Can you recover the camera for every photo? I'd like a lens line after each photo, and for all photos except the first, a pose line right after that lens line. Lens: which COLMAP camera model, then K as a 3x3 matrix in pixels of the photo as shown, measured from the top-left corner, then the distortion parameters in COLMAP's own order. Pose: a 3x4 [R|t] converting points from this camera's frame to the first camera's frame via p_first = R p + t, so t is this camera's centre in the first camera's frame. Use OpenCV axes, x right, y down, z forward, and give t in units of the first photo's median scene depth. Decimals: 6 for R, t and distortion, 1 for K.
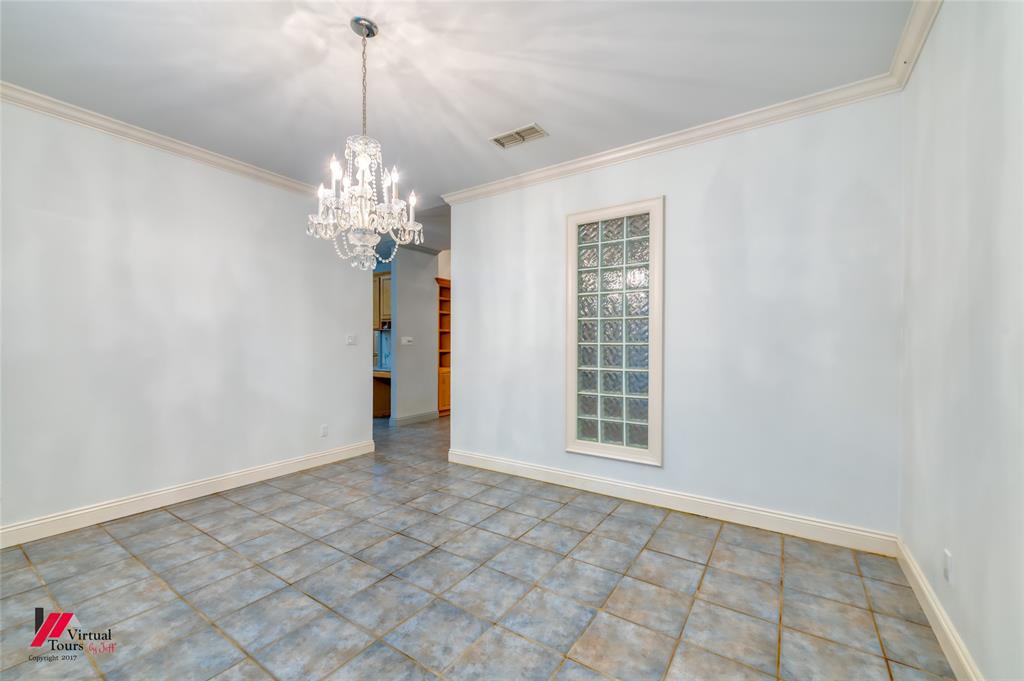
lens RADIAL K [[406.4, 0, 514.7], [0, 406.4, 338.8], [0, 0, 1]] dist [0.009351, -0.004114]
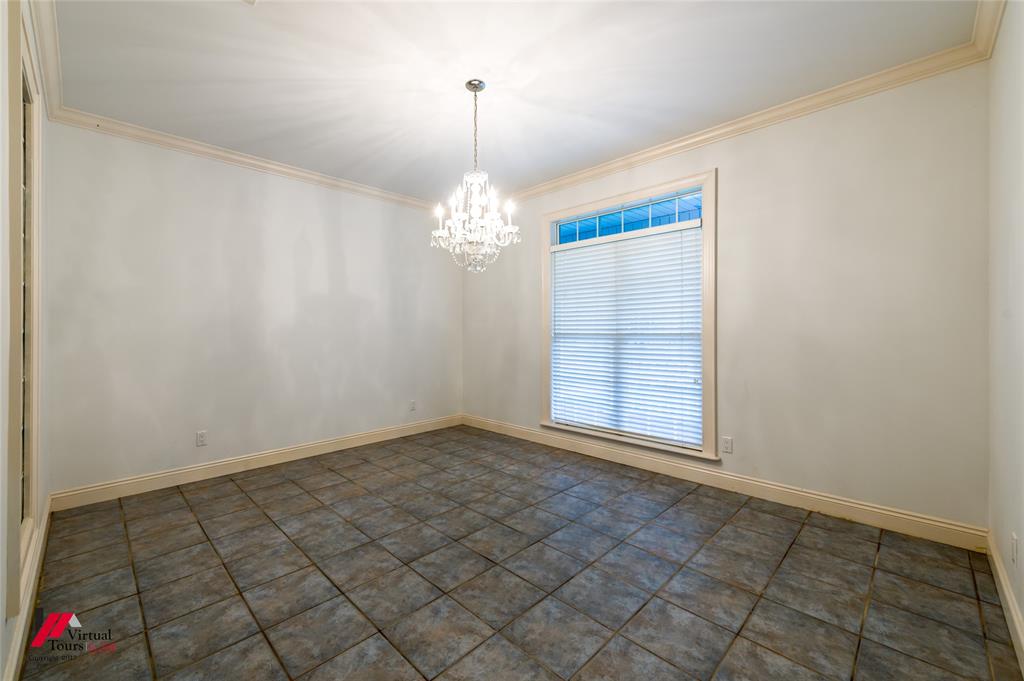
lens RADIAL K [[406.4, 0, 509.5], [0, 406.4, 333.7], [0, 0, 1]] dist [0.009351, -0.004114]
pose [[-0.985461, 0.001670, 0.169895, -0.606599], [0.001086, 0.999993, -0.003531, 0.015522], [-0.169899, -0.003295, -0.985456, 1.969179]]
